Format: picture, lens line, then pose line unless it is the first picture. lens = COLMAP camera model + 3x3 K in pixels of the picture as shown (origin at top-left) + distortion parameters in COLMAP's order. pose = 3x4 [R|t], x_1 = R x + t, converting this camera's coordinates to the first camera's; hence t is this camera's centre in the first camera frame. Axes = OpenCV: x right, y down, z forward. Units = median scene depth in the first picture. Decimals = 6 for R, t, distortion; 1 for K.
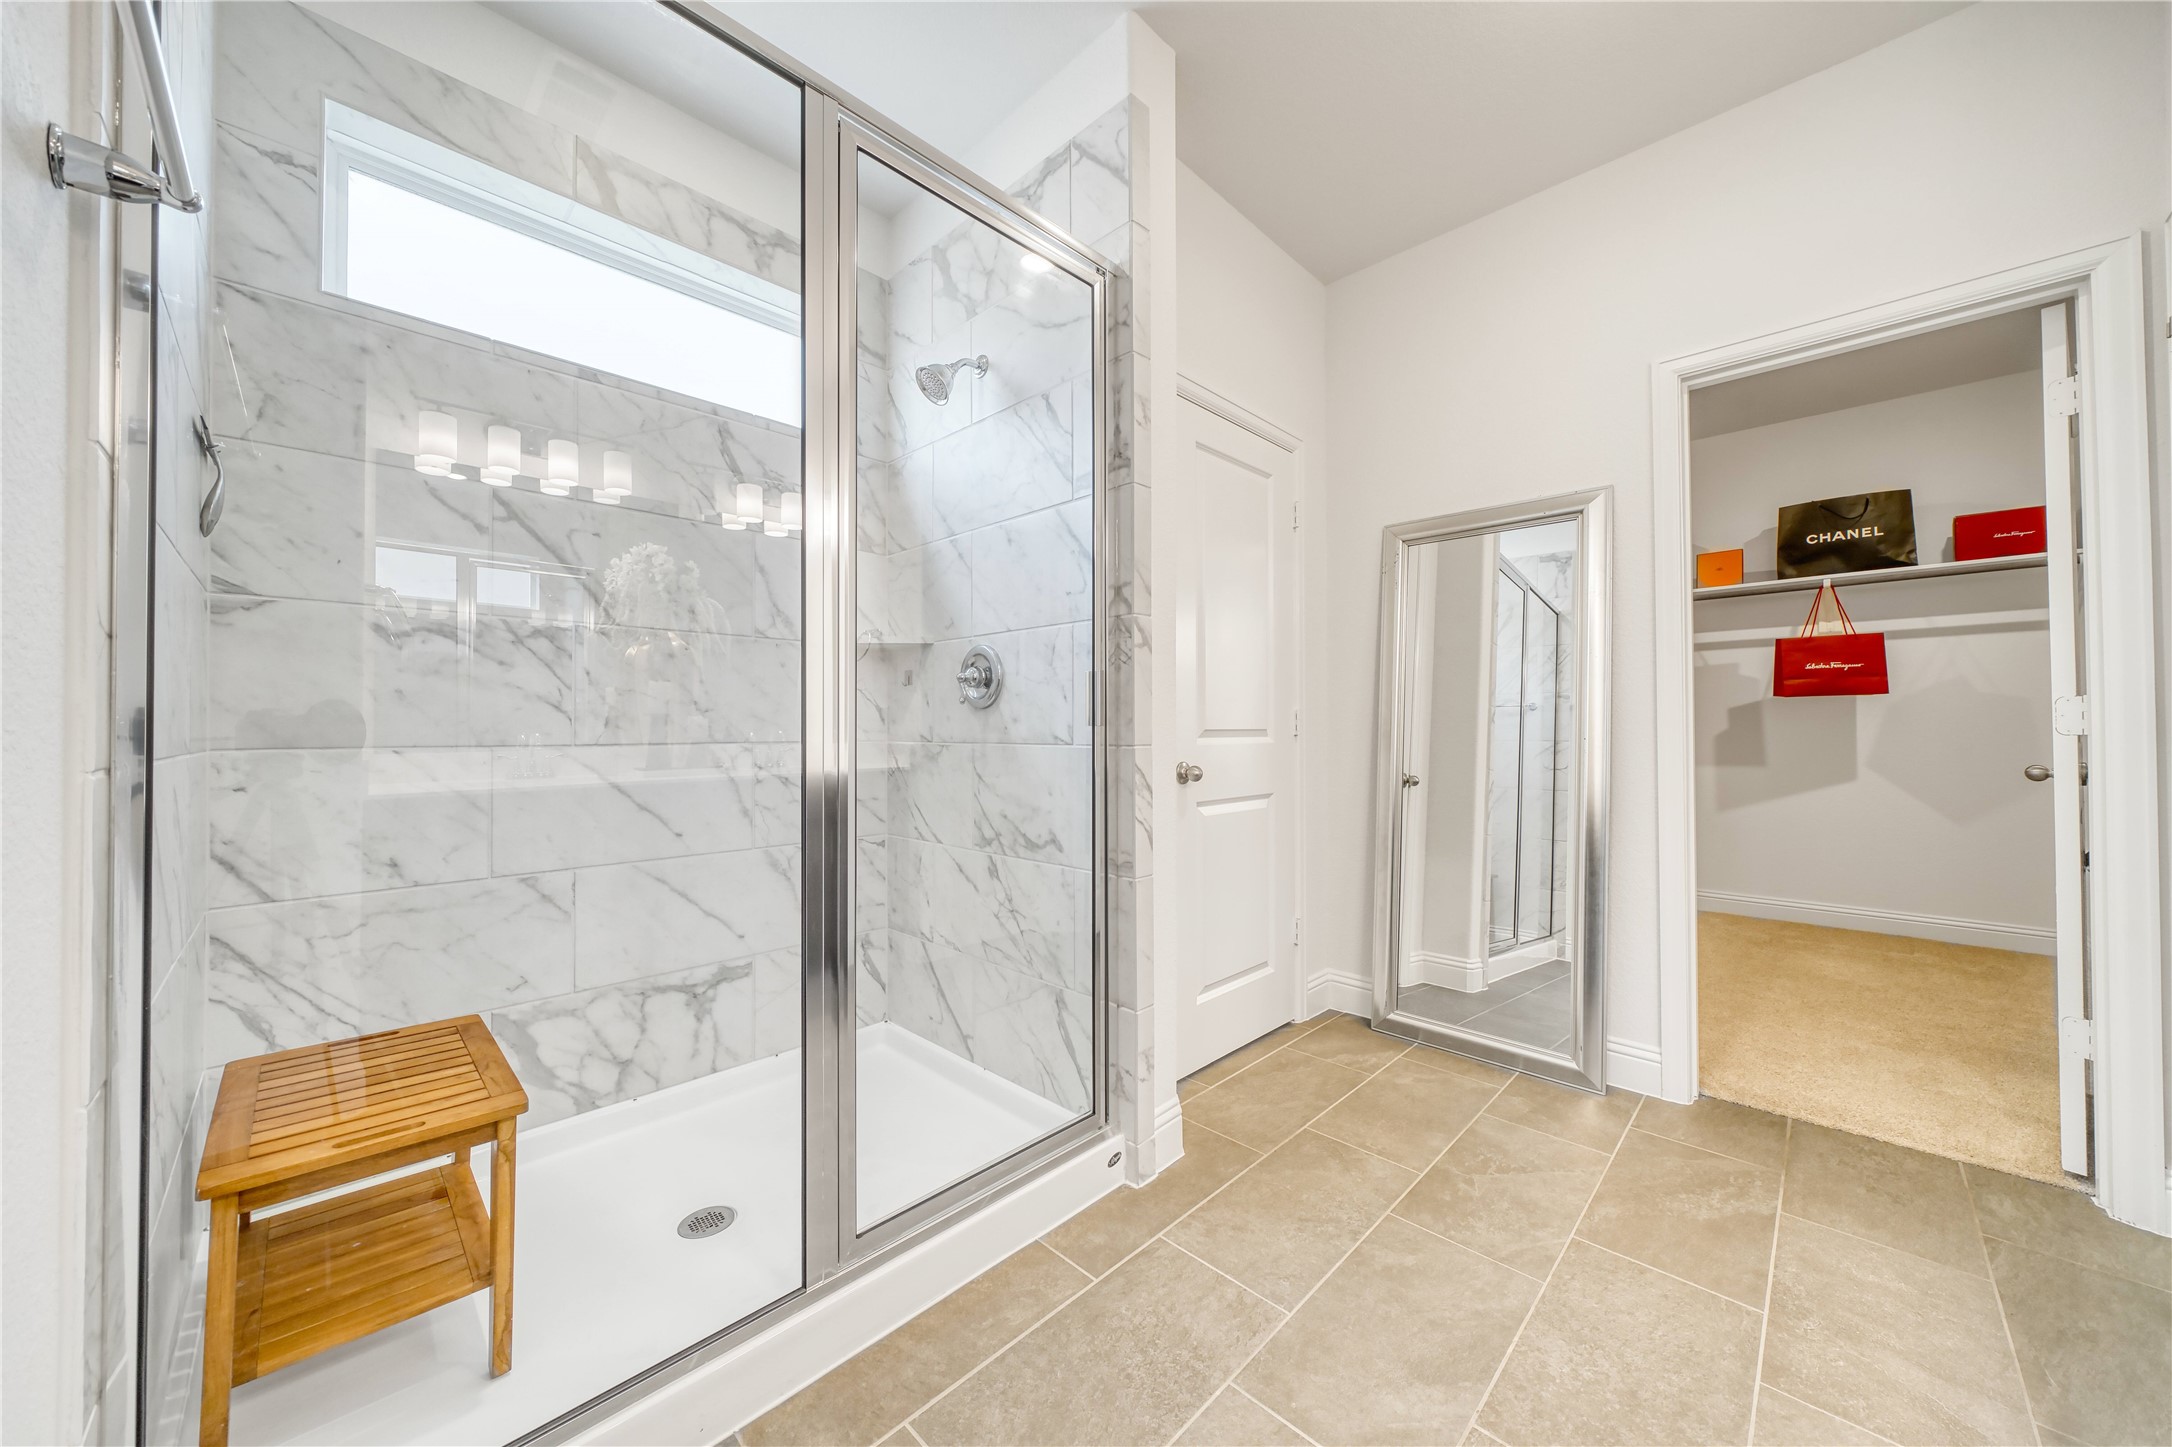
lens RADIAL K [[757.7, 0, 1085.6], [0, 757.7, 721.2], [0, 0, 1]] dist [-0.003413, -0.000176]
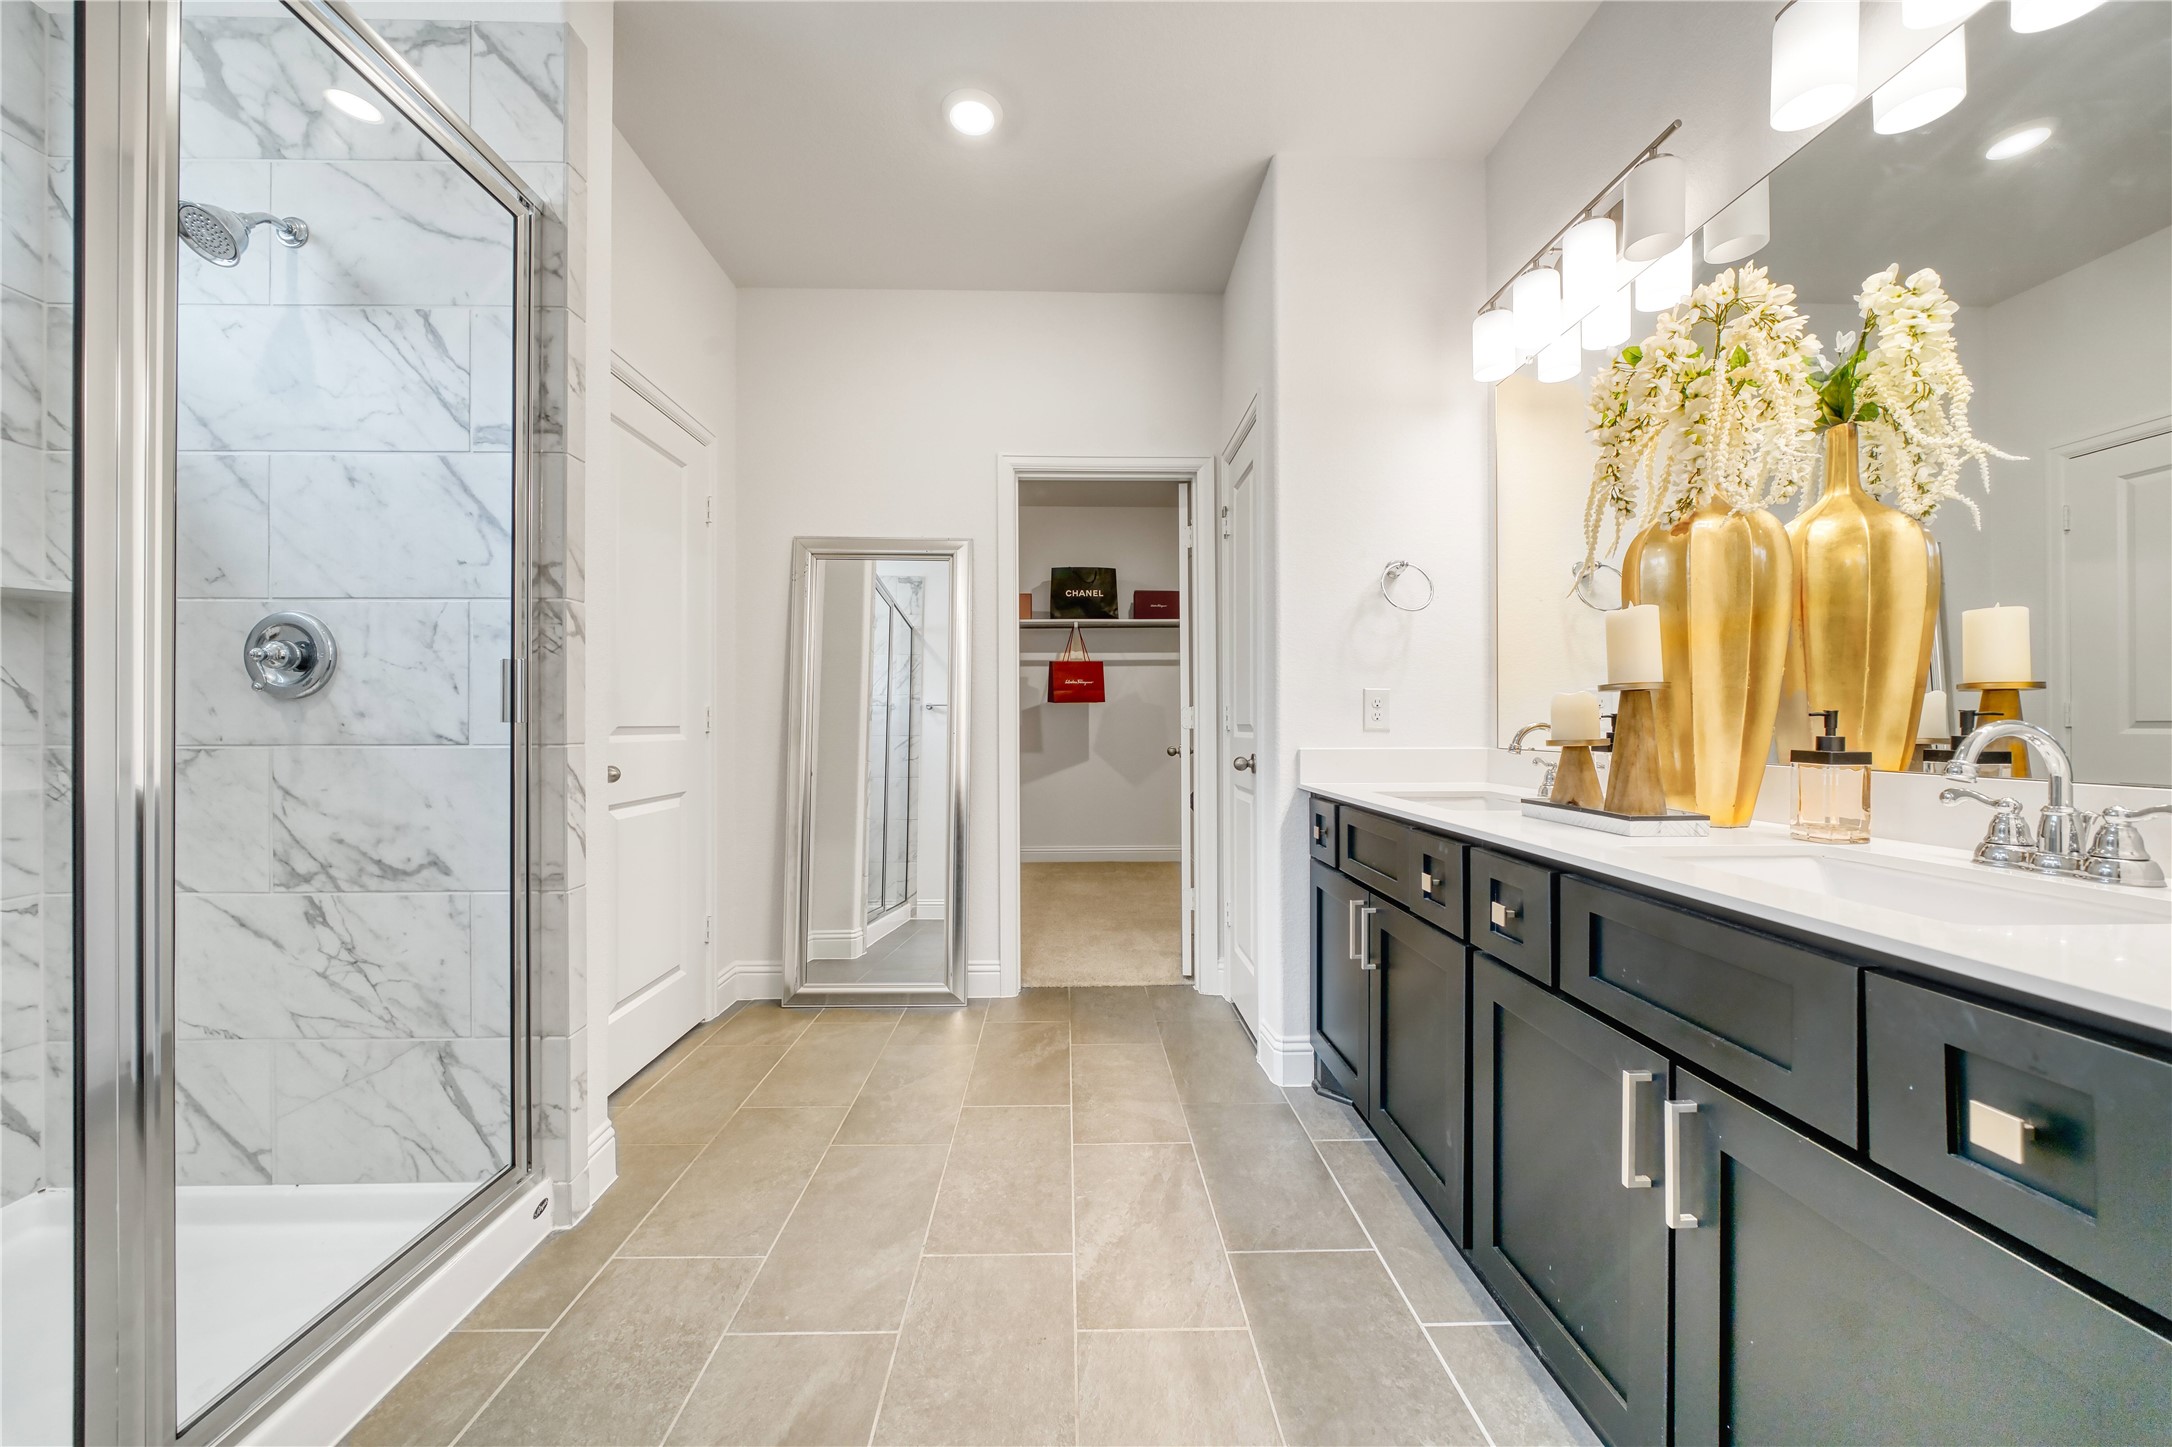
lens RADIAL K [[784.0, 0, 1074.4], [0, 784.0, 721.3], [0, 0, 1]] dist [-0.010940, 0.000159]
pose [[0.696443, 0.003254, 0.717605, -0.151085], [-0.006442, 0.999978, 0.001717, -0.000493], [-0.717583, -0.005818, 0.696449, -0.070555]]
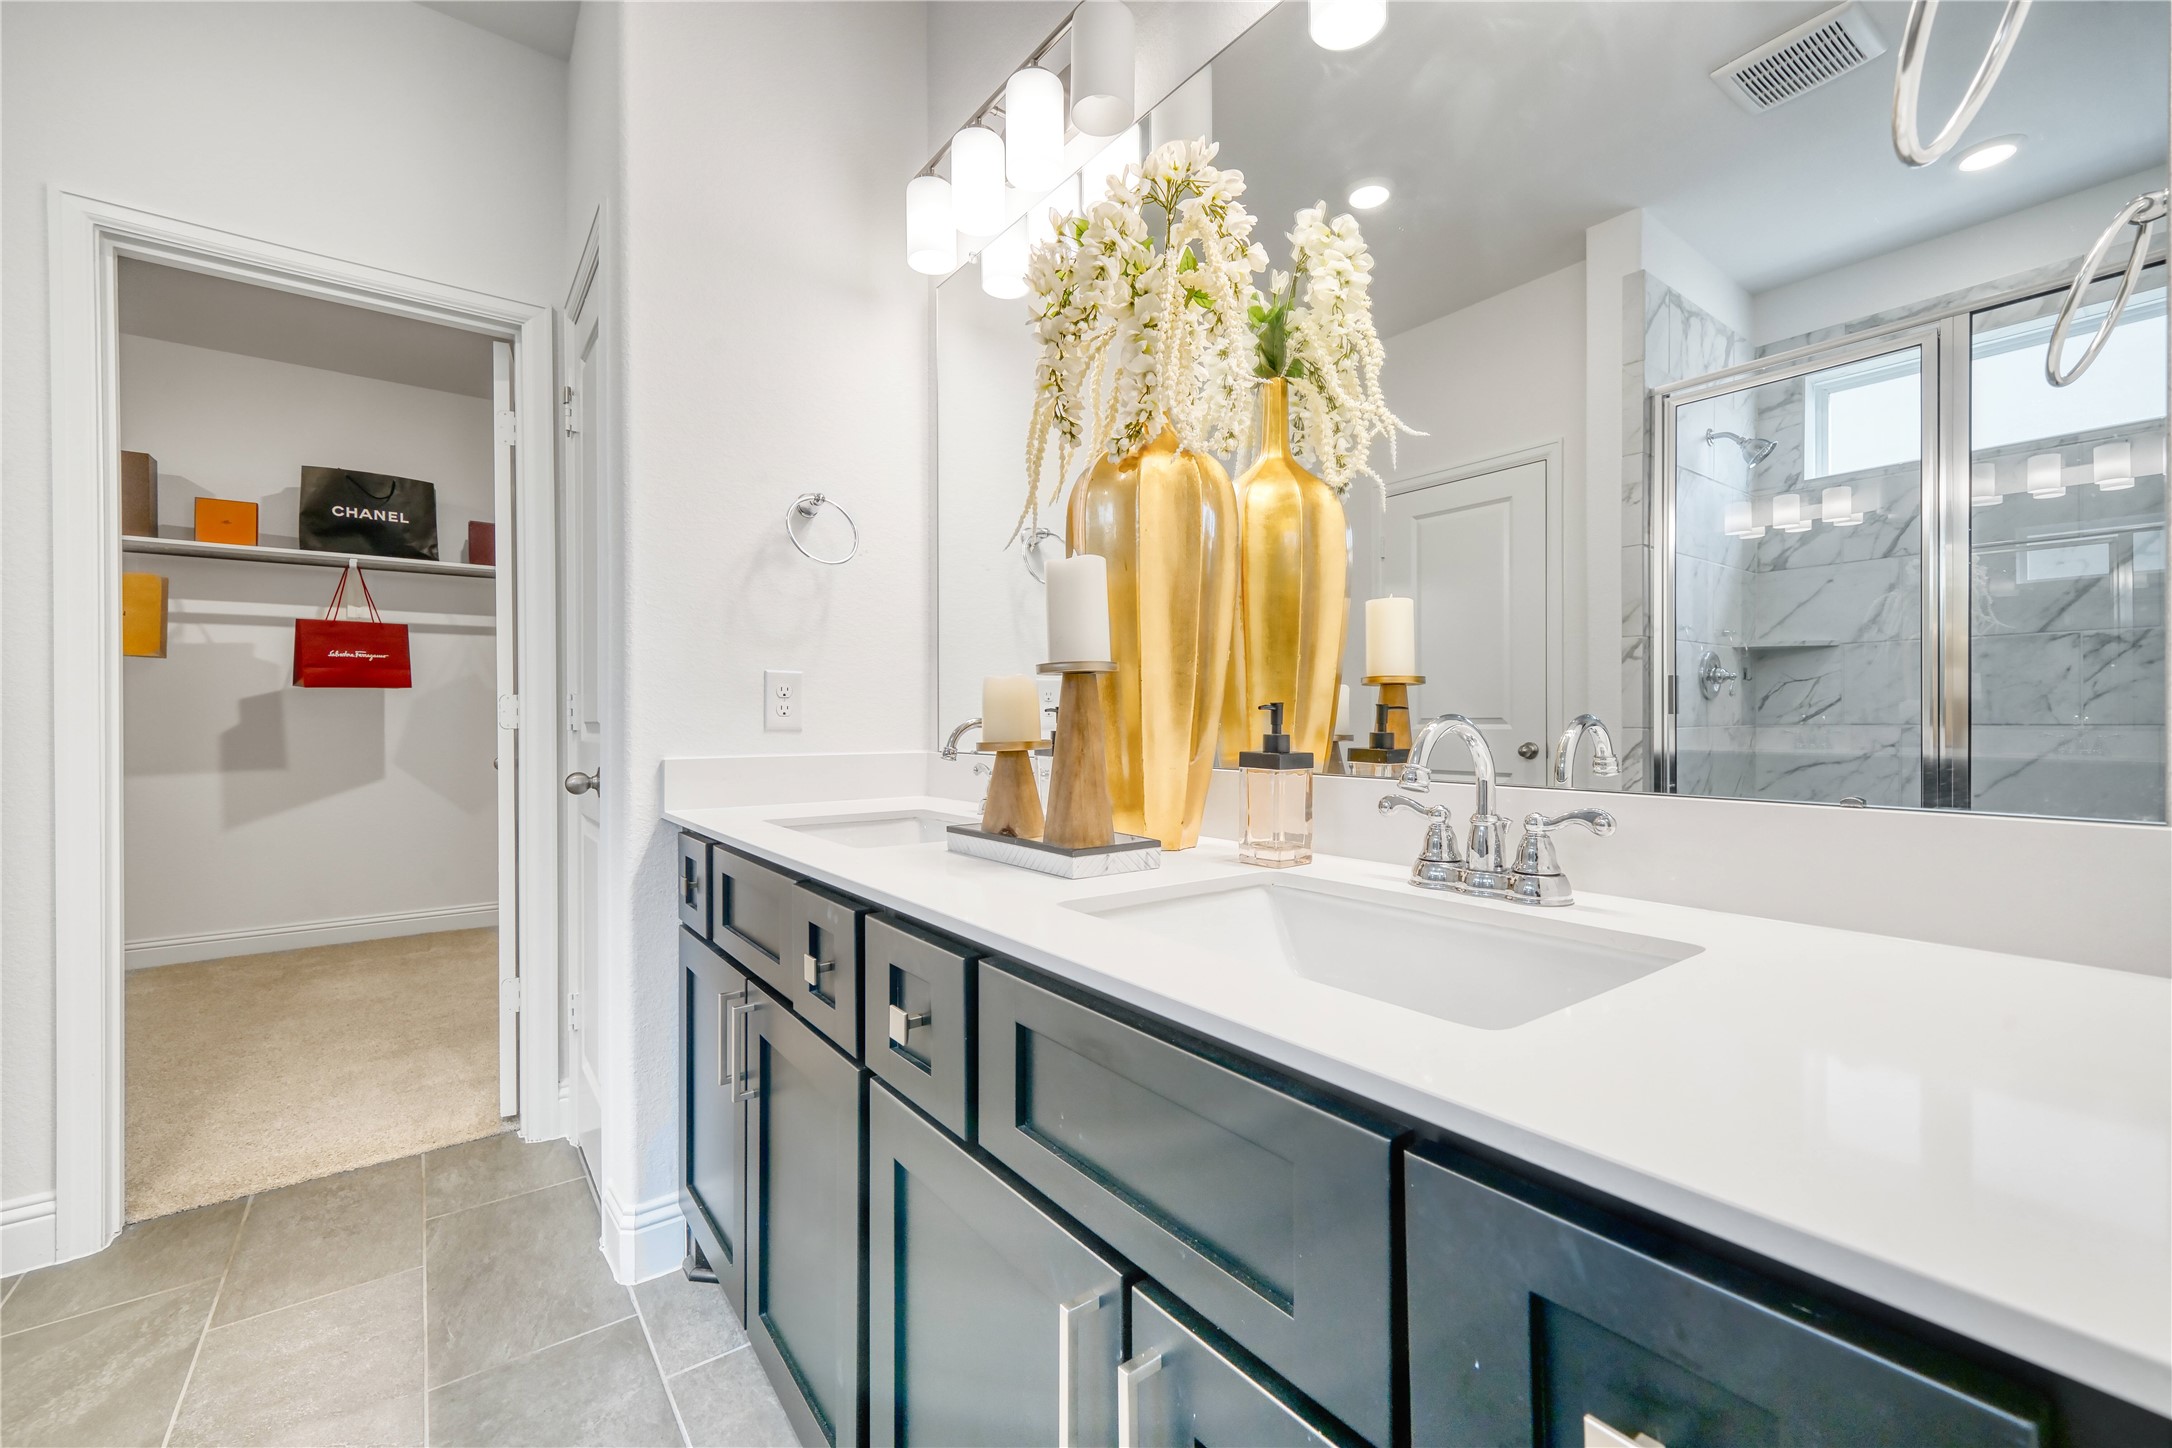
lens RADIAL K [[879.9, 0, 1088.3], [0, 879.9, 722.6], [0, 0, 1]] dist [-0.000633, 0.000264]
pose [[0.143331, -0.000375, 0.989675, 0.100610], [-0.006818, 0.999976, 0.001367, 0.000867], [-0.989651, -0.006944, 0.143325, -0.037088]]
